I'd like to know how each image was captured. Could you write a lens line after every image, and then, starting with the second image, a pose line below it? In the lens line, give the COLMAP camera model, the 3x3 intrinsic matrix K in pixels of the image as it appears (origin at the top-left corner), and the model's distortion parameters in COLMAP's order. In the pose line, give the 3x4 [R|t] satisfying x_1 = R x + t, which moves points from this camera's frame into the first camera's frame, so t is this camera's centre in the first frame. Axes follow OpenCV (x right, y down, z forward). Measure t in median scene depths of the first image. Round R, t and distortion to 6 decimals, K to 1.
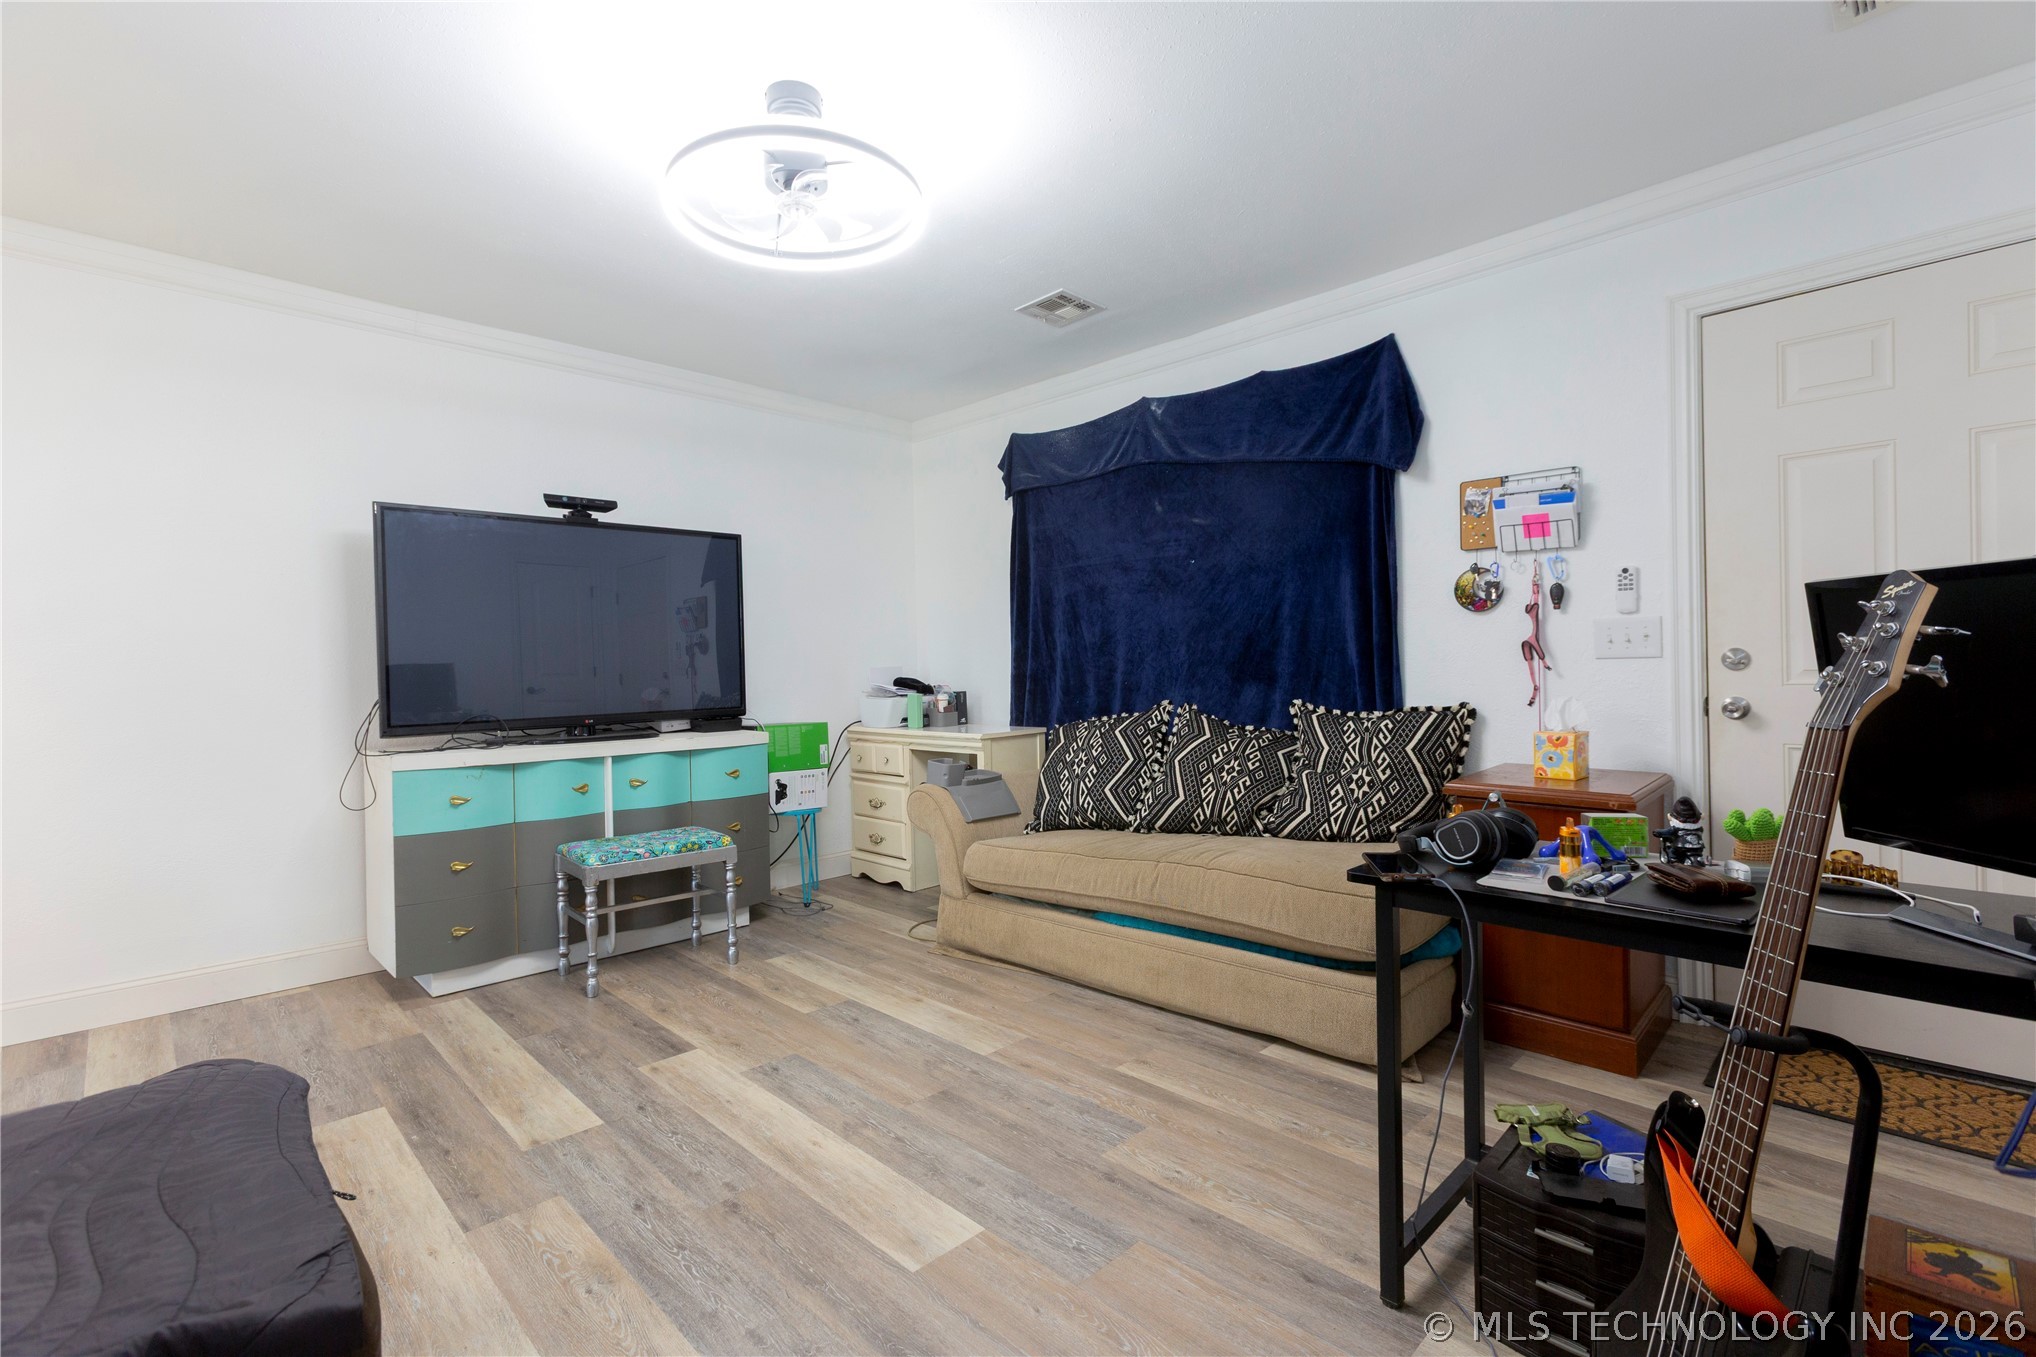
lens RADIAL K [[912.4, 0, 1015.2], [0, 912.4, 674.0], [0, 0, 1]] dist [-0.012508, 0.010759]
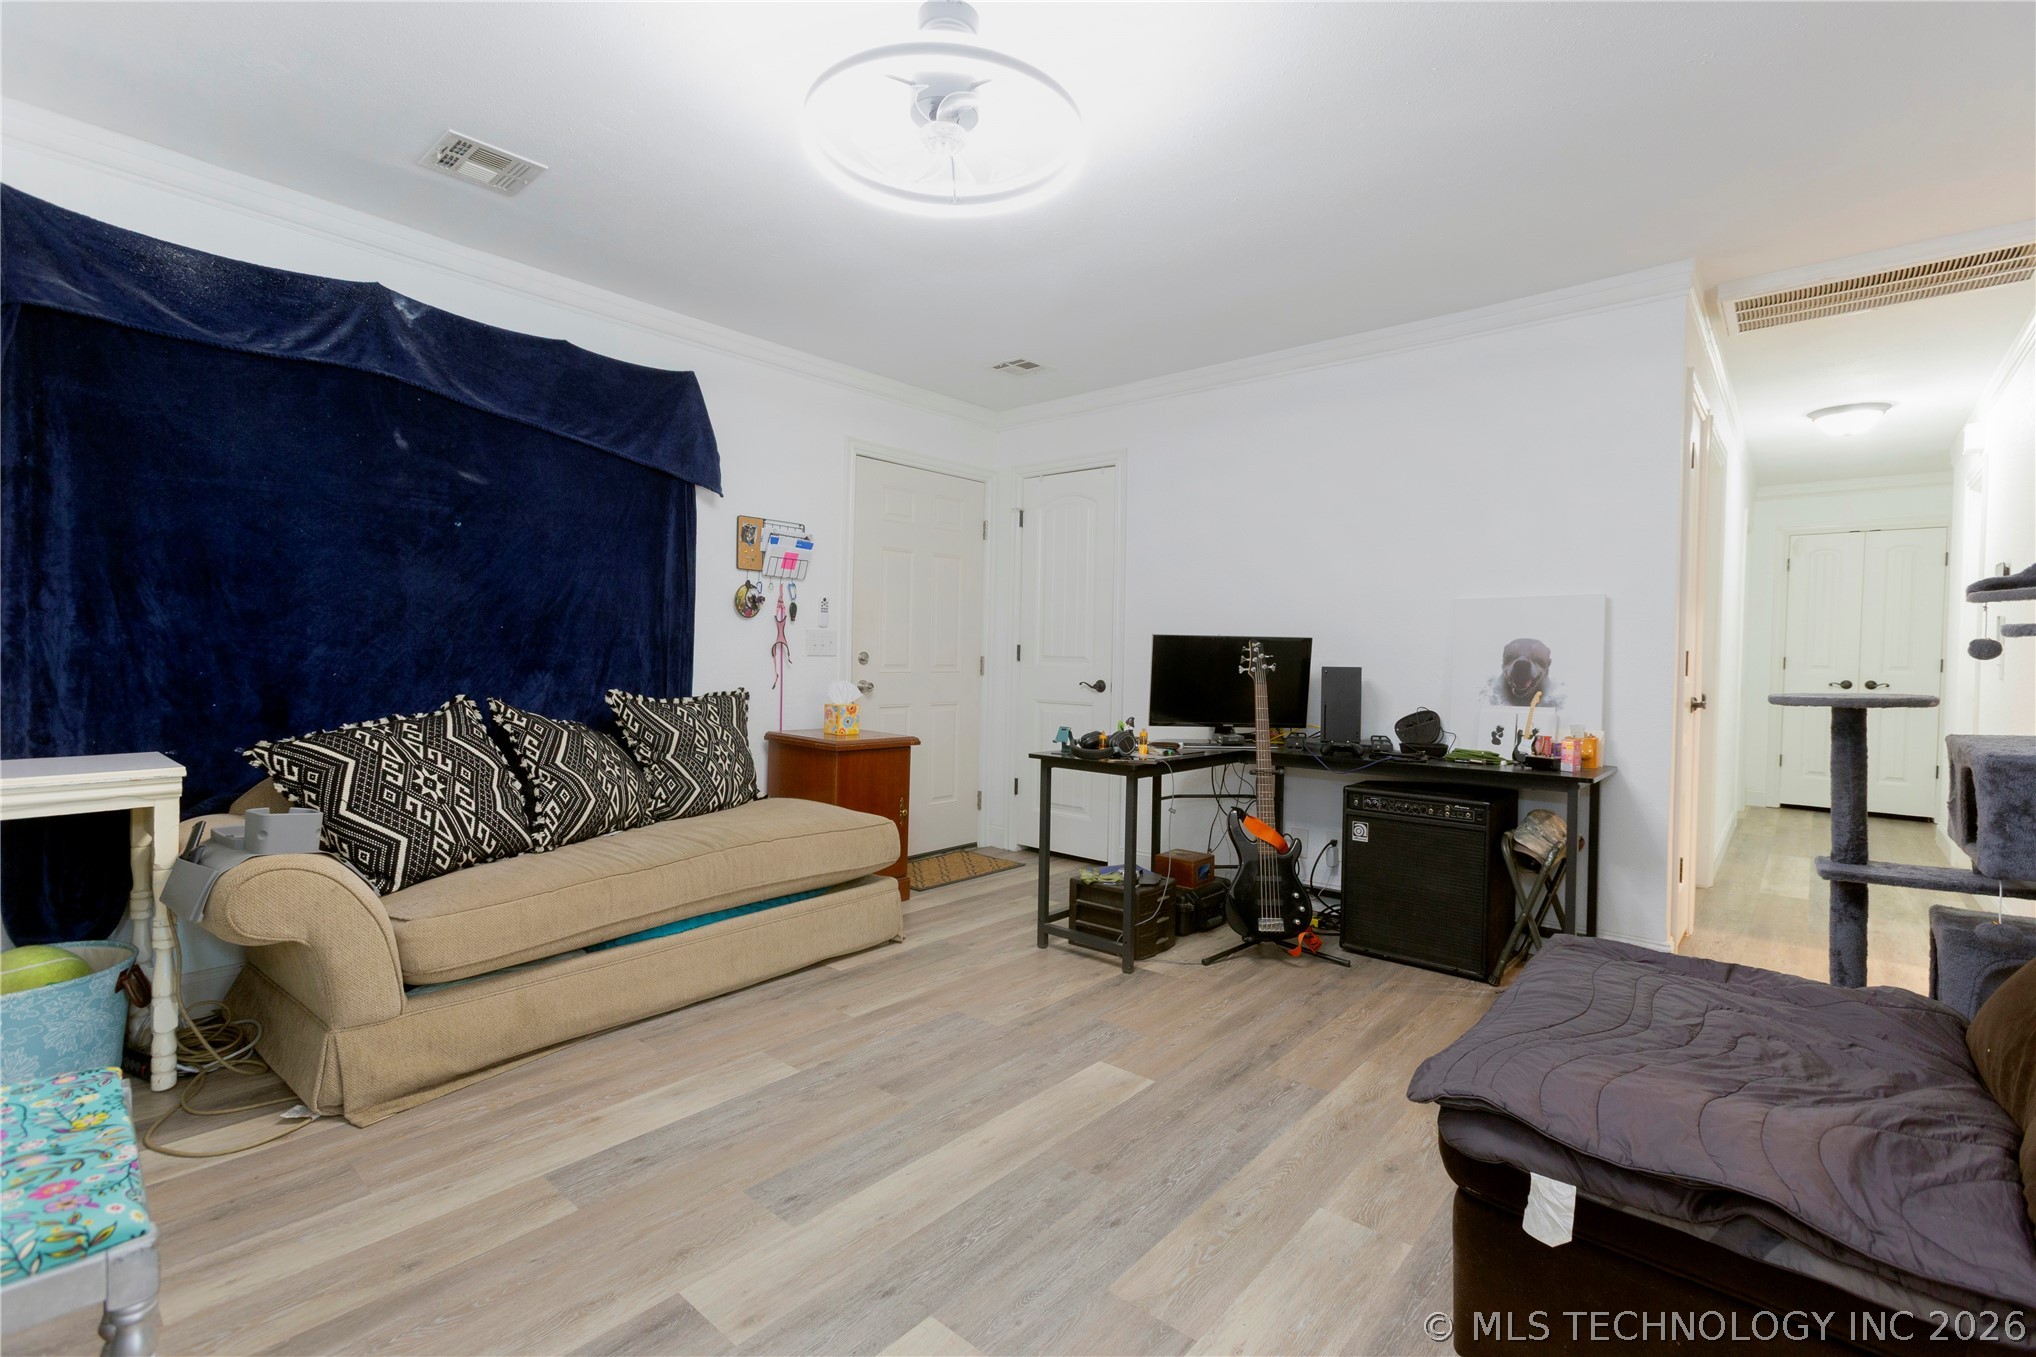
lens RADIAL K [[912.4, 0, 1012.0], [0, 912.4, 668.2], [0, 0, 1]] dist [-0.012508, 0.010759]
pose [[-0.068757, 0.002388, 0.997631, -0.826624], [-0.006463, 0.999975, -0.002839, 0.005408], [-0.997613, -0.006643, -0.068740, 0.716504]]
